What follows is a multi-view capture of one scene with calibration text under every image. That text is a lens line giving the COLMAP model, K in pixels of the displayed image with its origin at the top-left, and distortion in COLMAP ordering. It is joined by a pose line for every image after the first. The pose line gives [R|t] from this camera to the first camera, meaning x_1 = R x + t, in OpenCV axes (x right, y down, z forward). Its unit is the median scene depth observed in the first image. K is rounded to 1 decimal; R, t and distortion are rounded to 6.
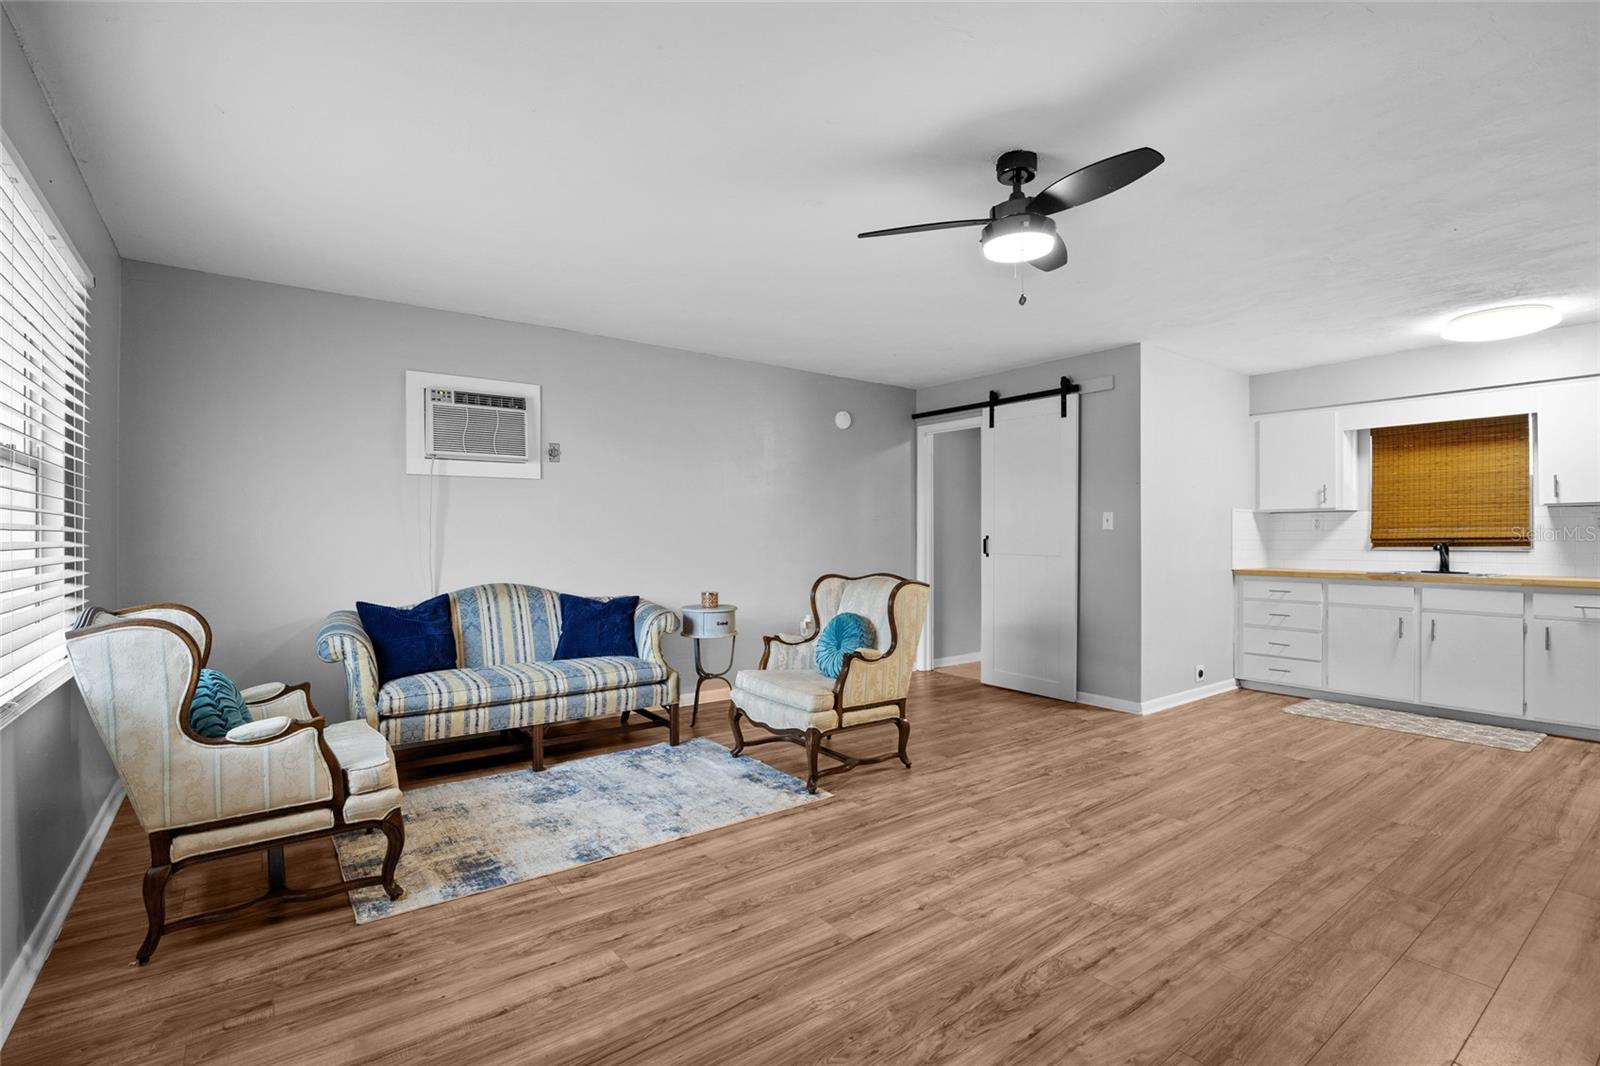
lens RADIAL K [[735.7, 0, 804.0], [0, 735.7, 534.0], [0, 0, 1]] dist [-0.016668, 0.000230]
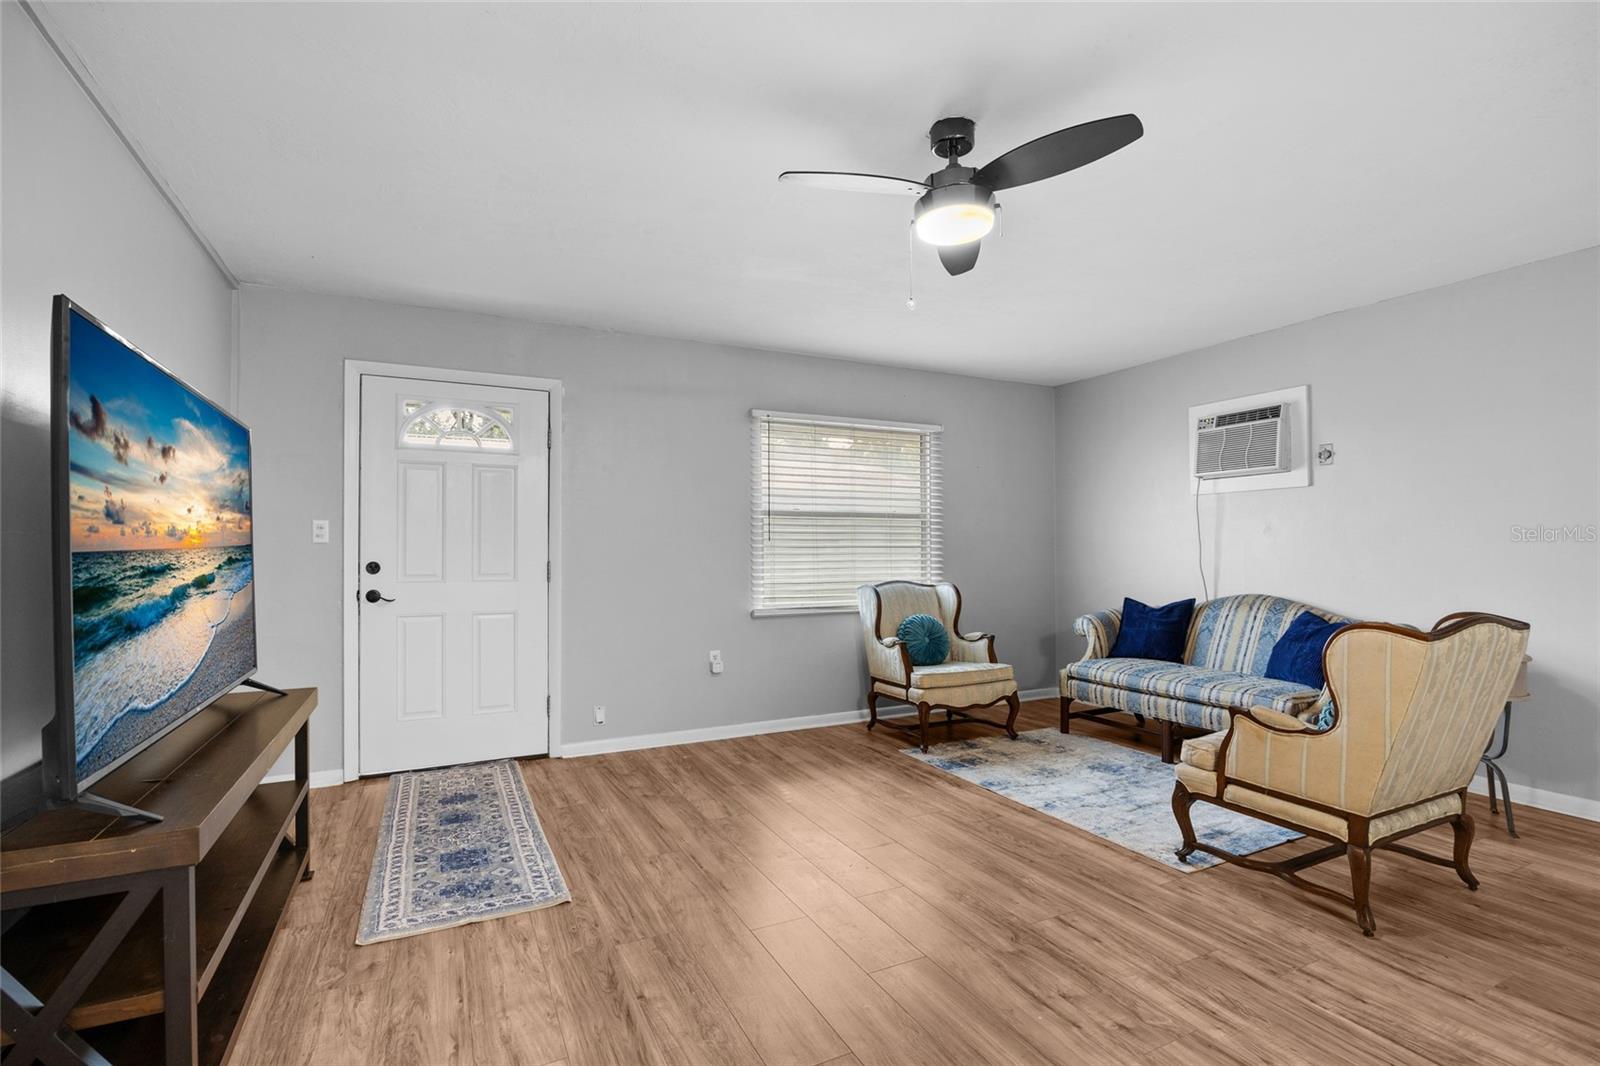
lens RADIAL K [[735.7, 0, 803.9], [0, 735.7, 545.3], [0, 0, 1]] dist [-0.016668, 0.000230]
pose [[-0.173947, -0.004596, -0.984744, 0.924065], [0.006777, 0.999960, -0.005864, 0.001364], [0.984732, -0.007694, -0.173909, 0.750677]]
